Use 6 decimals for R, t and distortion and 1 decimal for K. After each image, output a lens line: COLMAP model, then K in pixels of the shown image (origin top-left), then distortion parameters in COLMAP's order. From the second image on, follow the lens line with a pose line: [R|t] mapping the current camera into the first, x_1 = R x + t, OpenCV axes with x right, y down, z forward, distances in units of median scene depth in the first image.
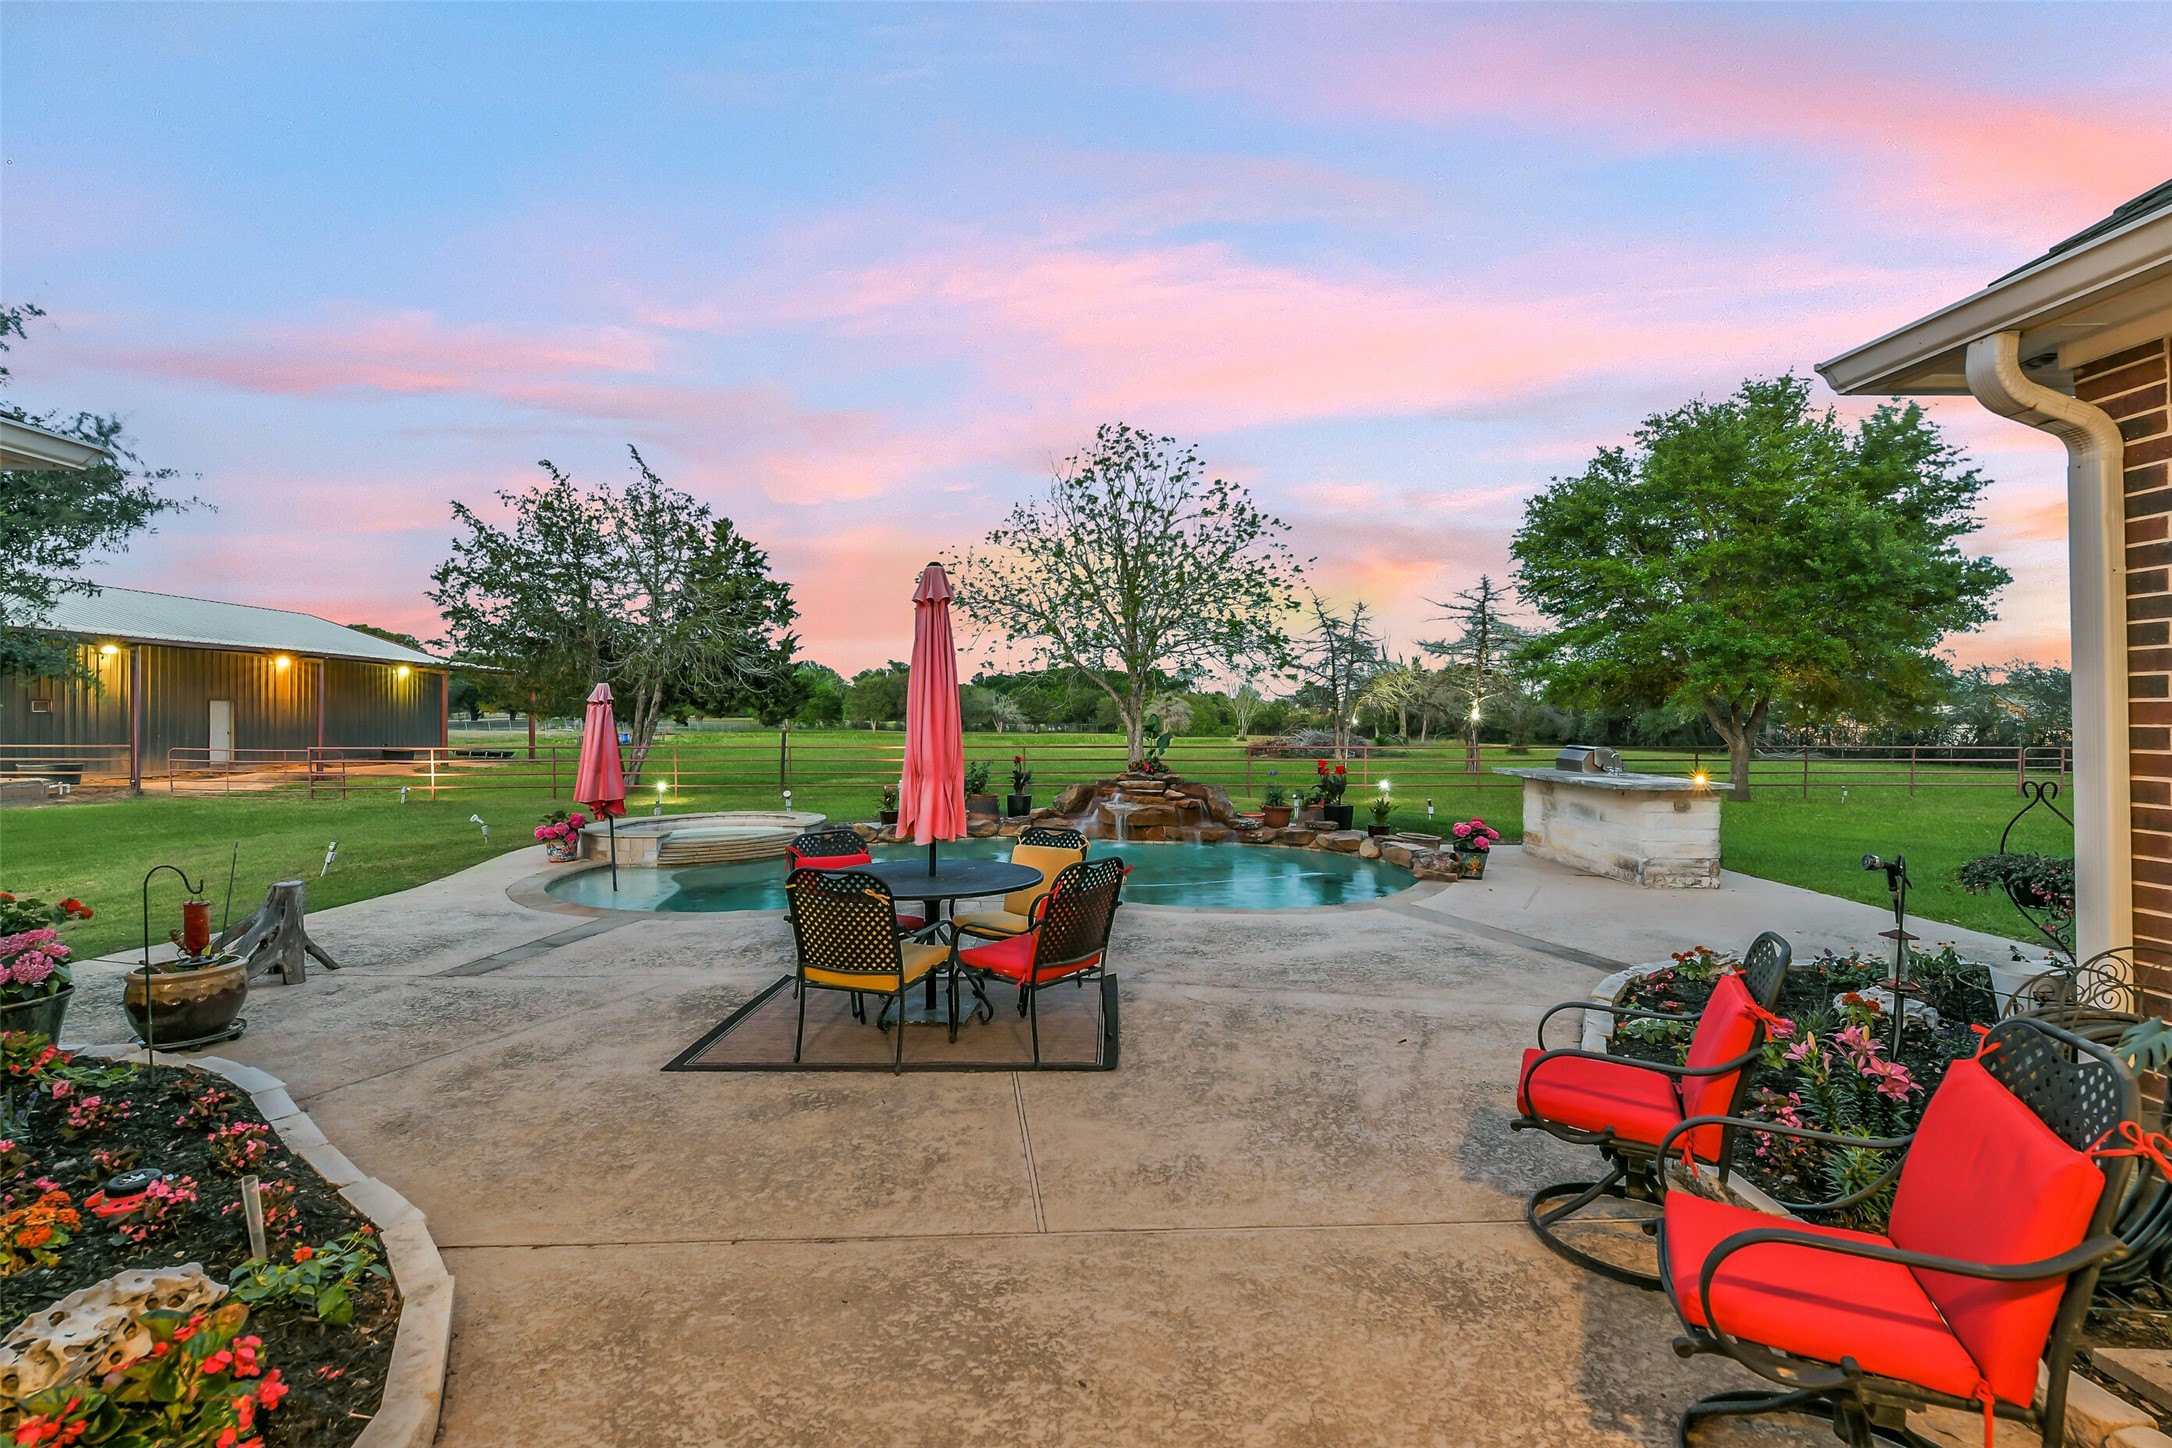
lens RADIAL K [[936.2, 0, 1087.9], [0, 936.2, 710.5], [0, 0, 1]] dist [0.001369, -0.000034]
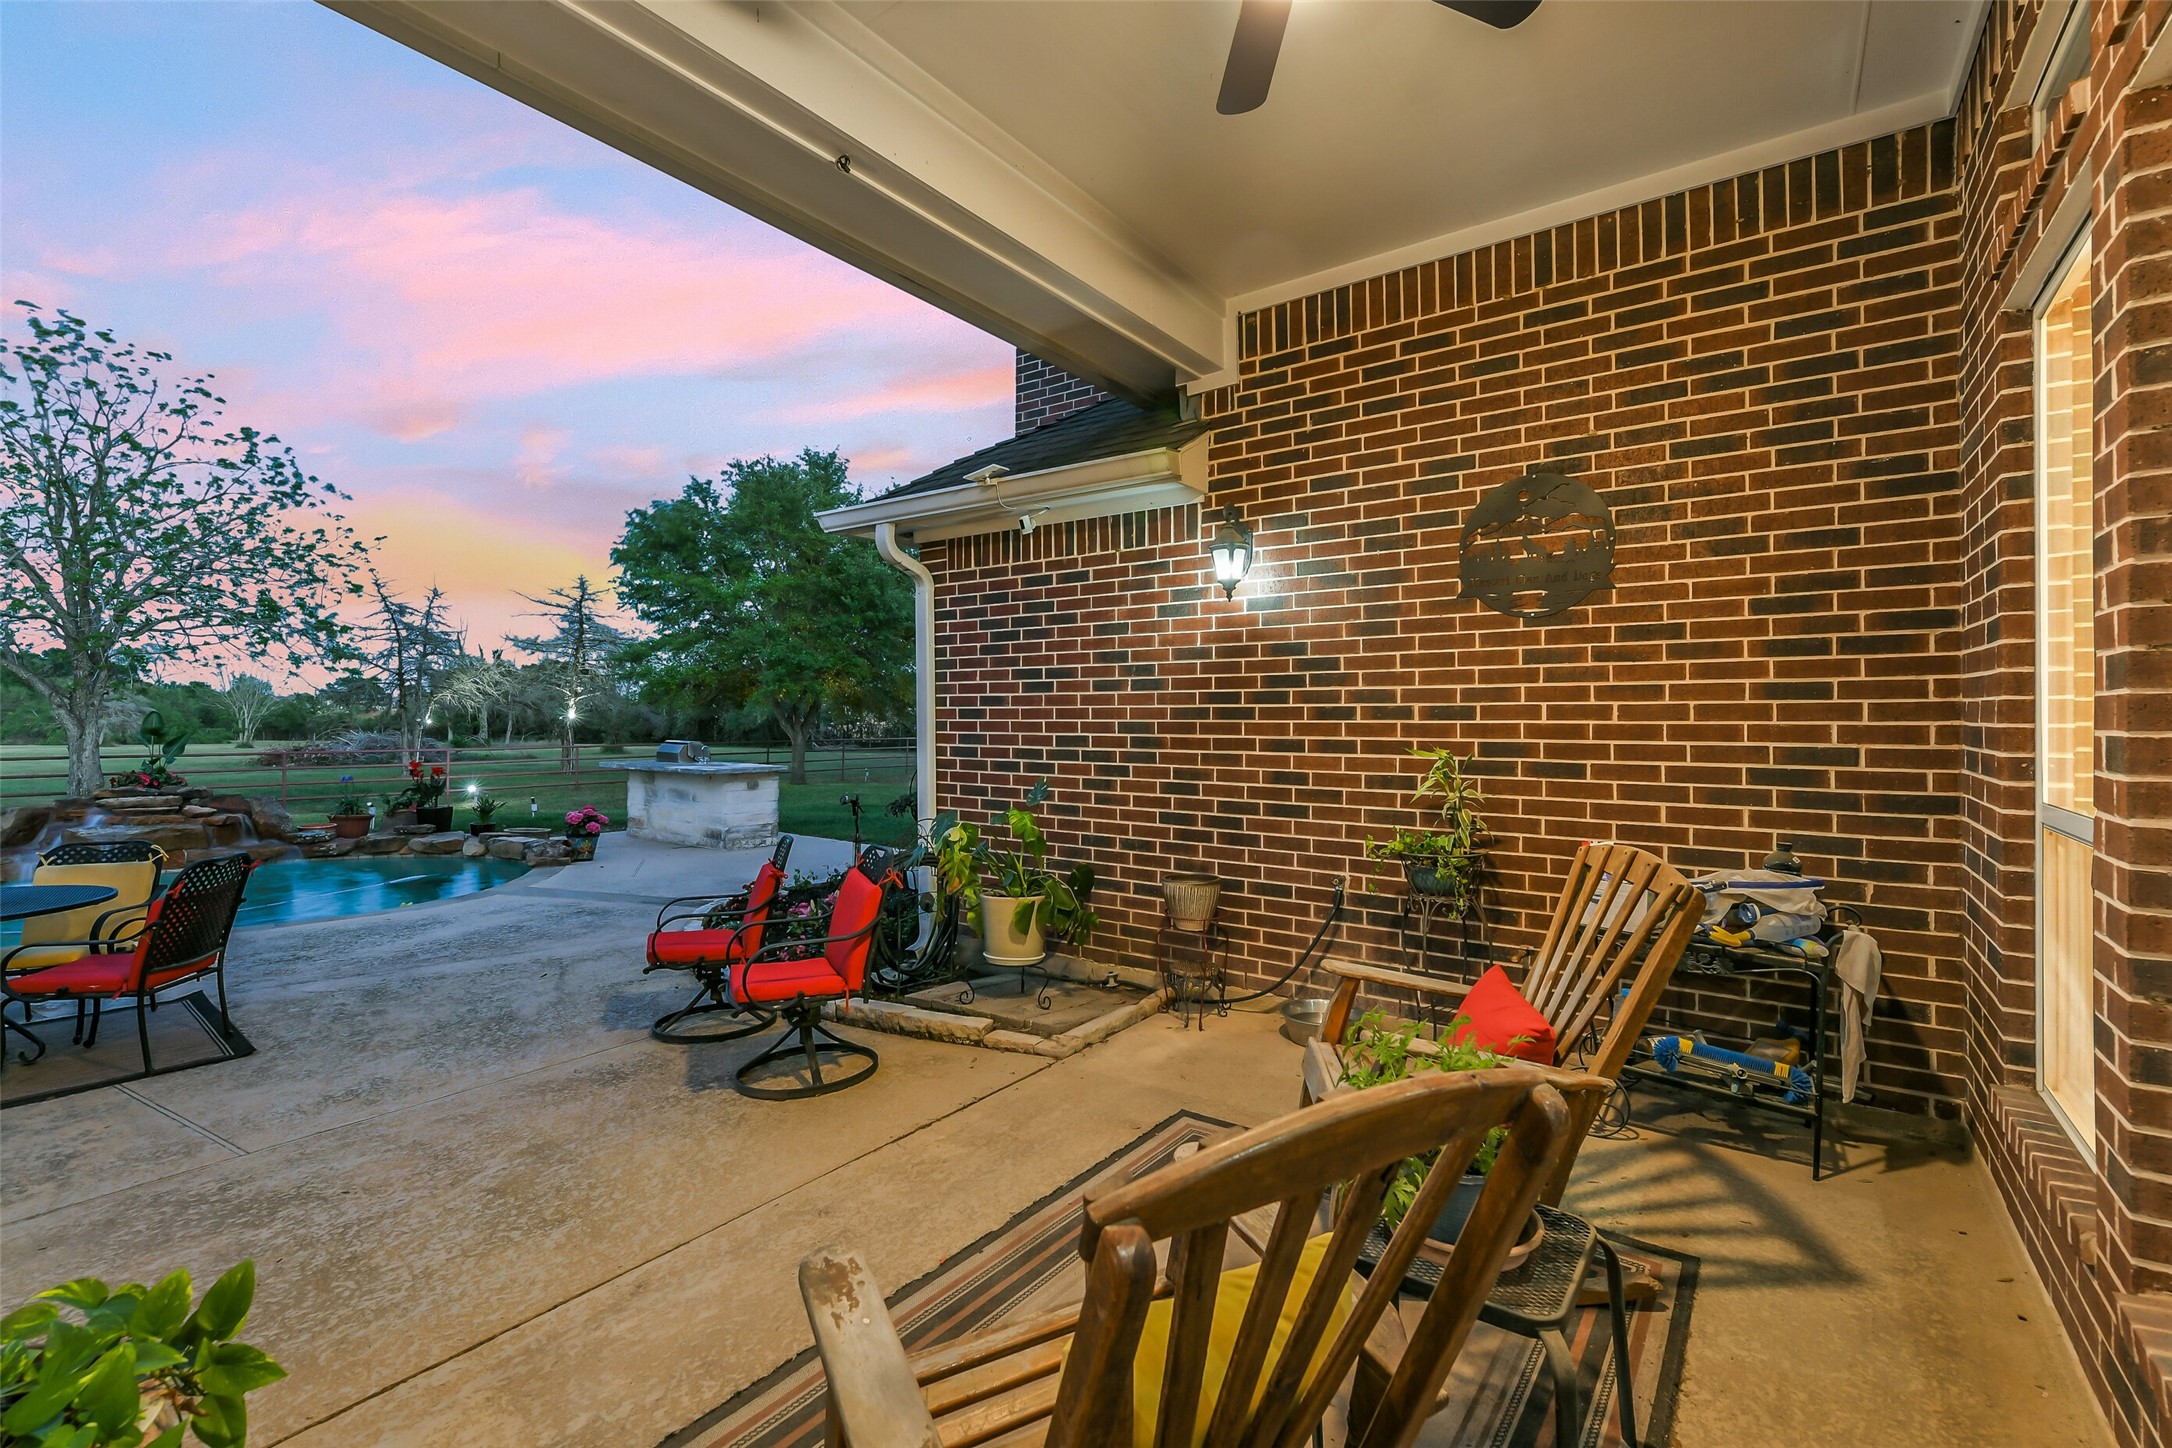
lens RADIAL K [[936.2, 0, 1087.9], [0, 936.2, 710.5], [0, 0, 1]] dist [0.001369, -0.000034]
pose [[0.620035, 0.004591, 0.784561, -0.038883], [-0.004979, 0.999986, -0.001916, -0.000306], [-0.784559, -0.002718, 0.620049, -0.068082]]
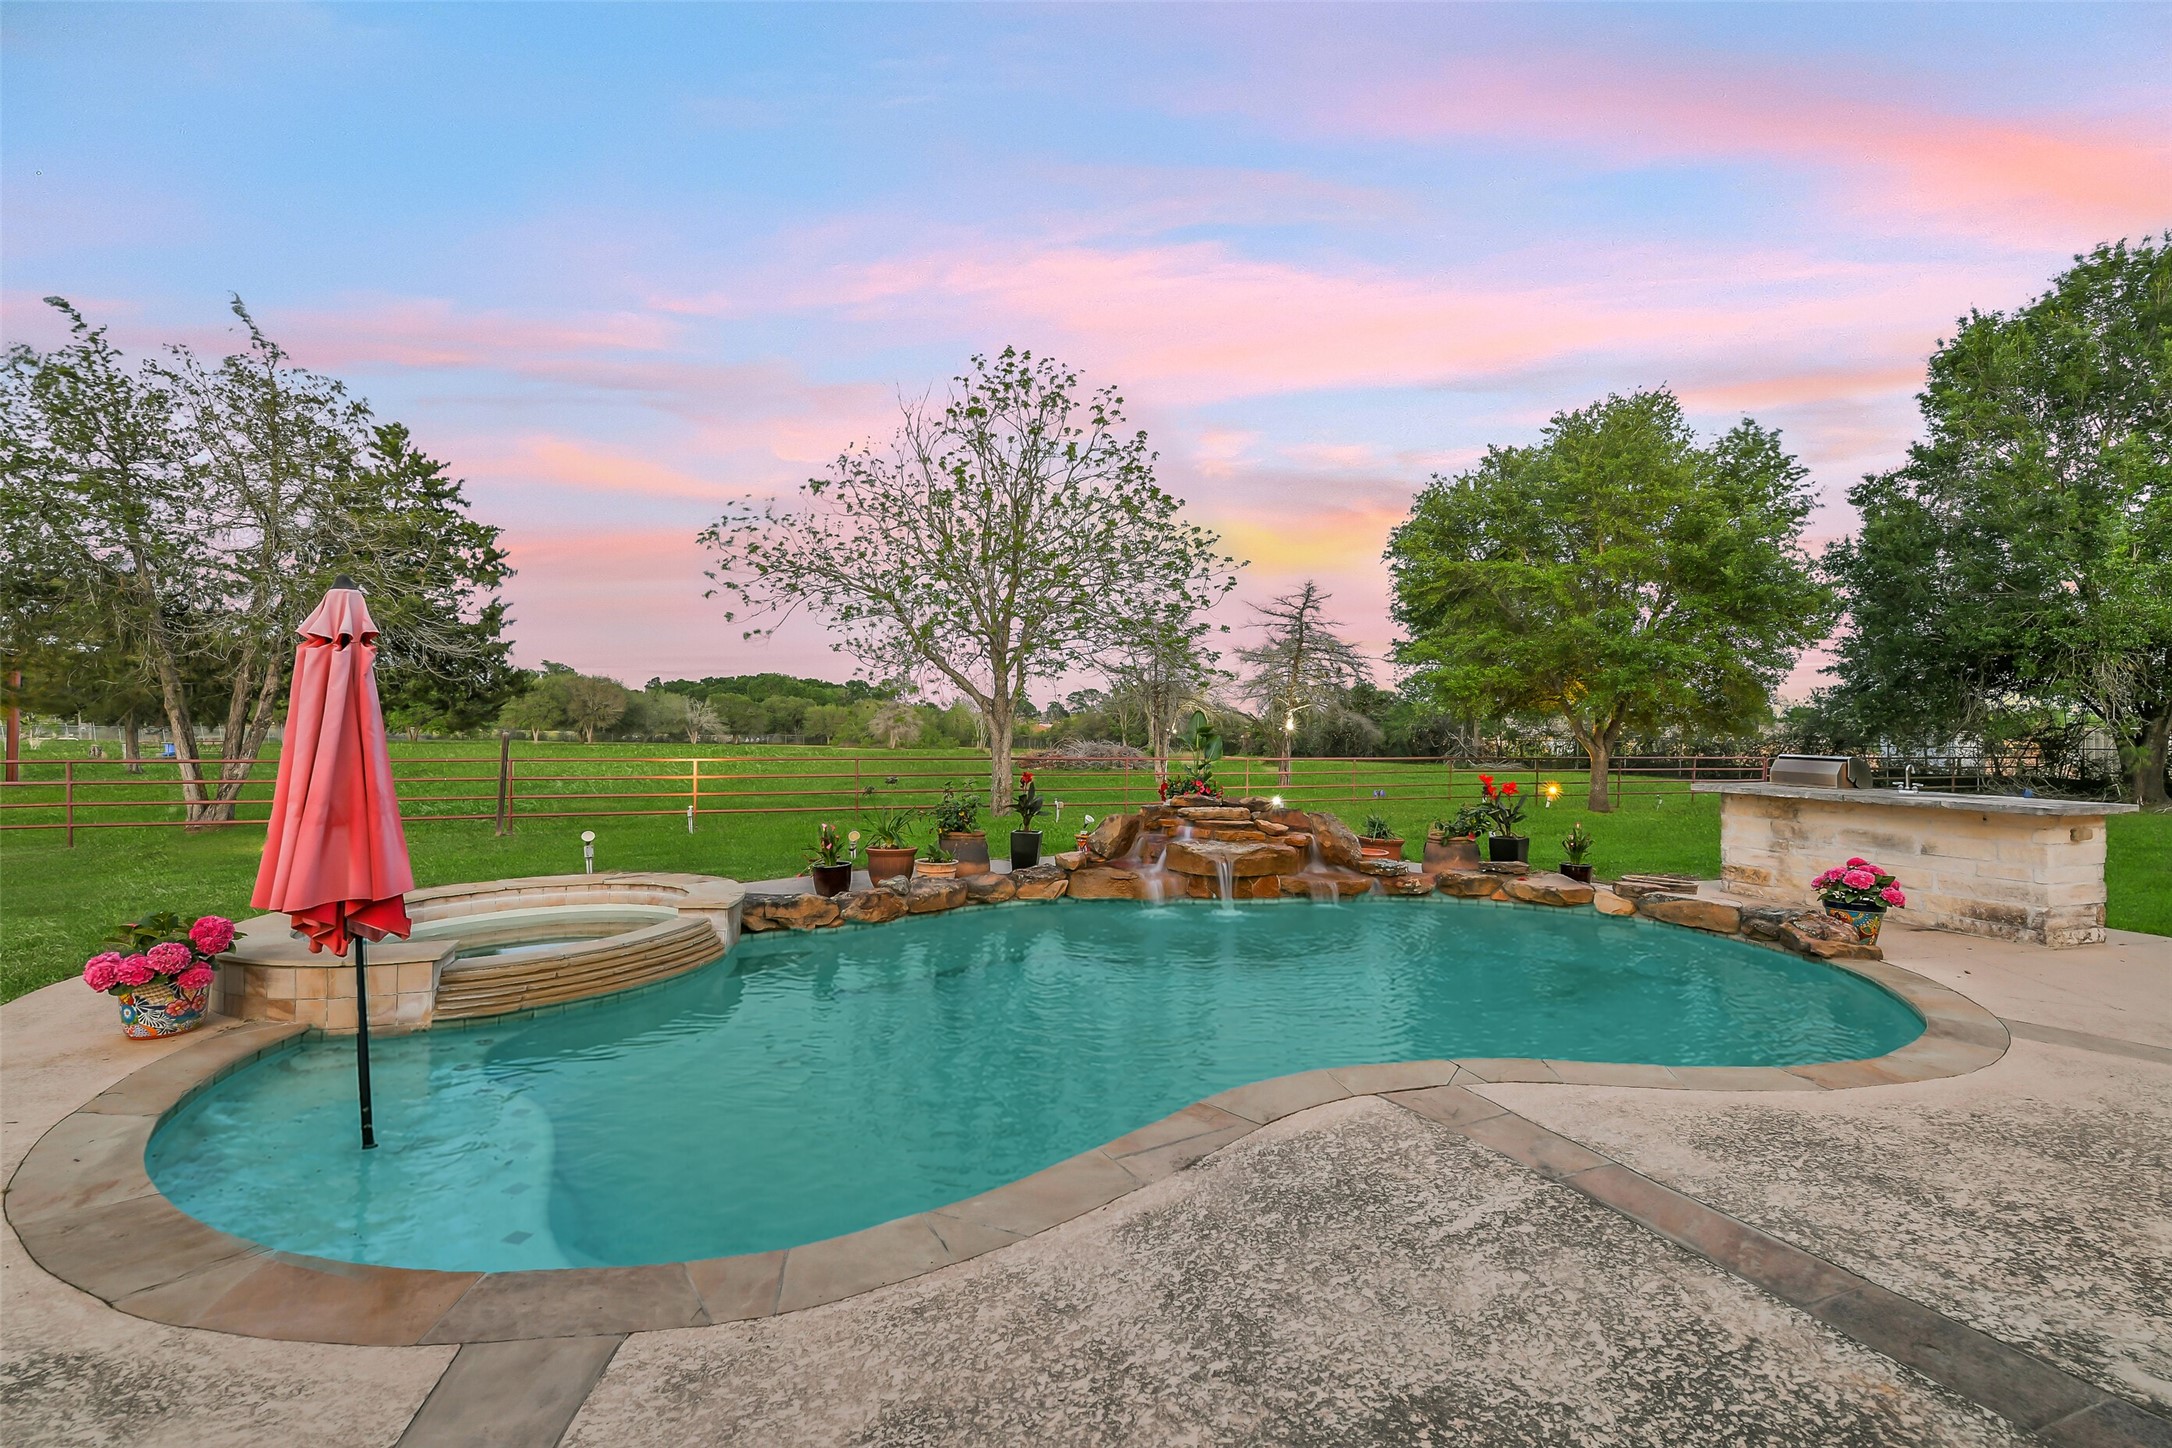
lens RADIAL K [[941.0, 0, 1086.0], [0, 941.0, 724.0], [0, 0, 1]] dist [-0.003678, -0.000530]
pose [[0.948745, 0.009845, 0.315889, -0.140775], [-0.010170, 0.999948, -0.000619, 0.009090], [-0.315878, -0.002625, 0.948796, 0.218661]]
